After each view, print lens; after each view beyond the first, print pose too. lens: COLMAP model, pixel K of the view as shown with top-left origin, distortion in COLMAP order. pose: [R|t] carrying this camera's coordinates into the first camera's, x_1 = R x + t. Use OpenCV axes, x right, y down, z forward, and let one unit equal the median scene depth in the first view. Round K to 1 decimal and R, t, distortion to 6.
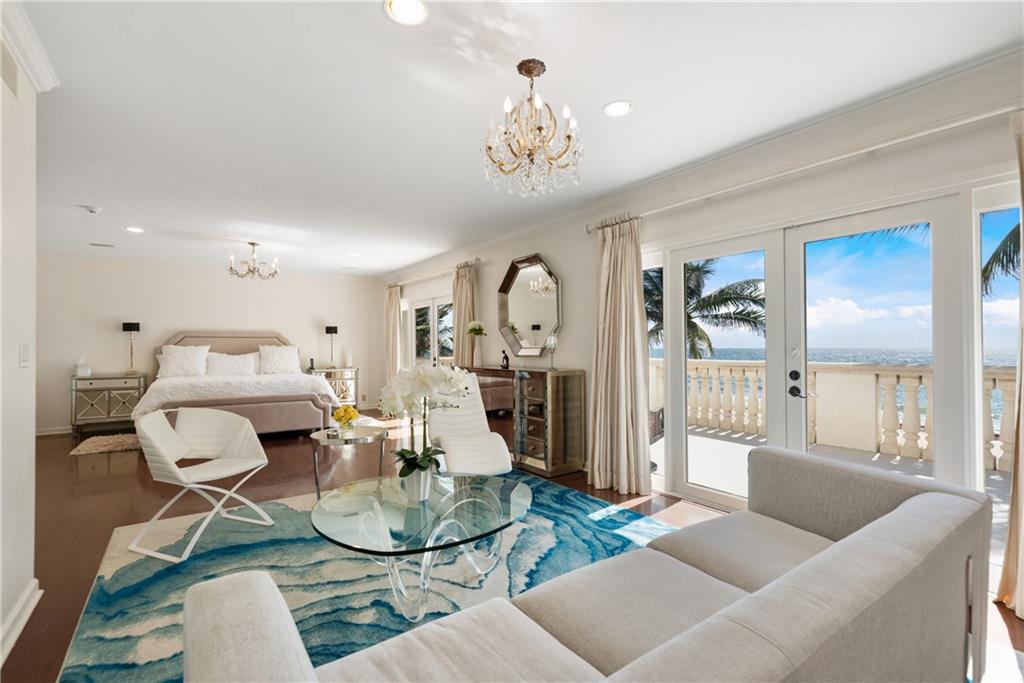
lens RADIAL K [[467.0, 0, 514.4], [0, 467.0, 341.9], [0, 0, 1]] dist [-0.000682, 0.000196]
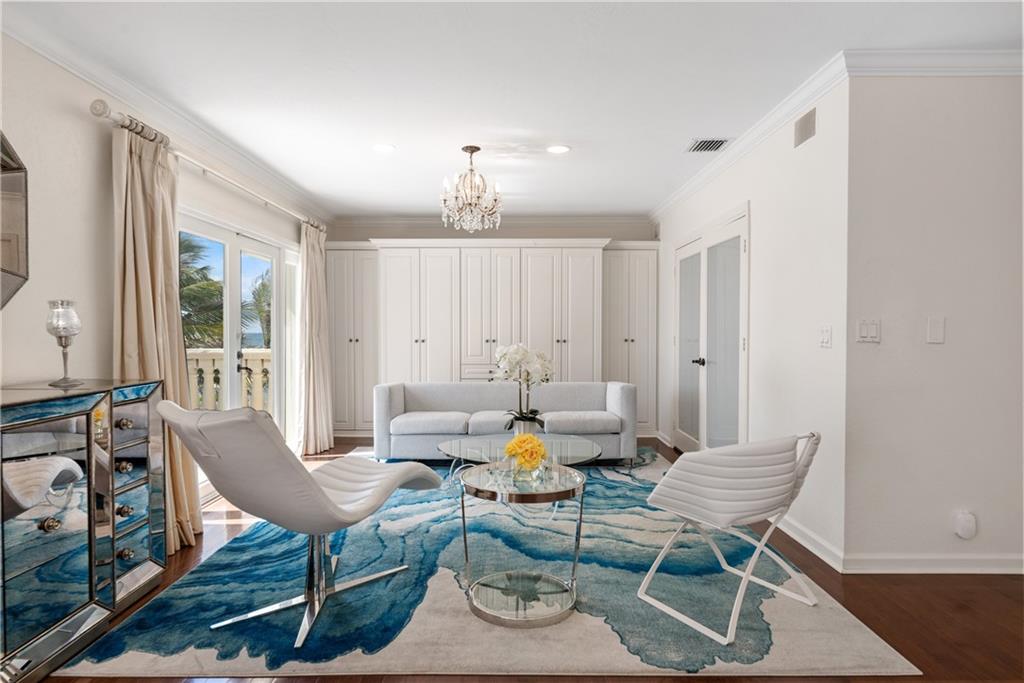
lens RADIAL K [[587.5, 0, 512.1], [0, 587.5, 343.5], [0, 0, 1]] dist [-0.000348, -0.000071]
pose [[-0.817464, -0.005145, 0.575957, -1.021475], [-0.002952, 0.999984, 0.004744, 0.034996], [-0.575972, 0.002178, -0.817466, 2.157298]]
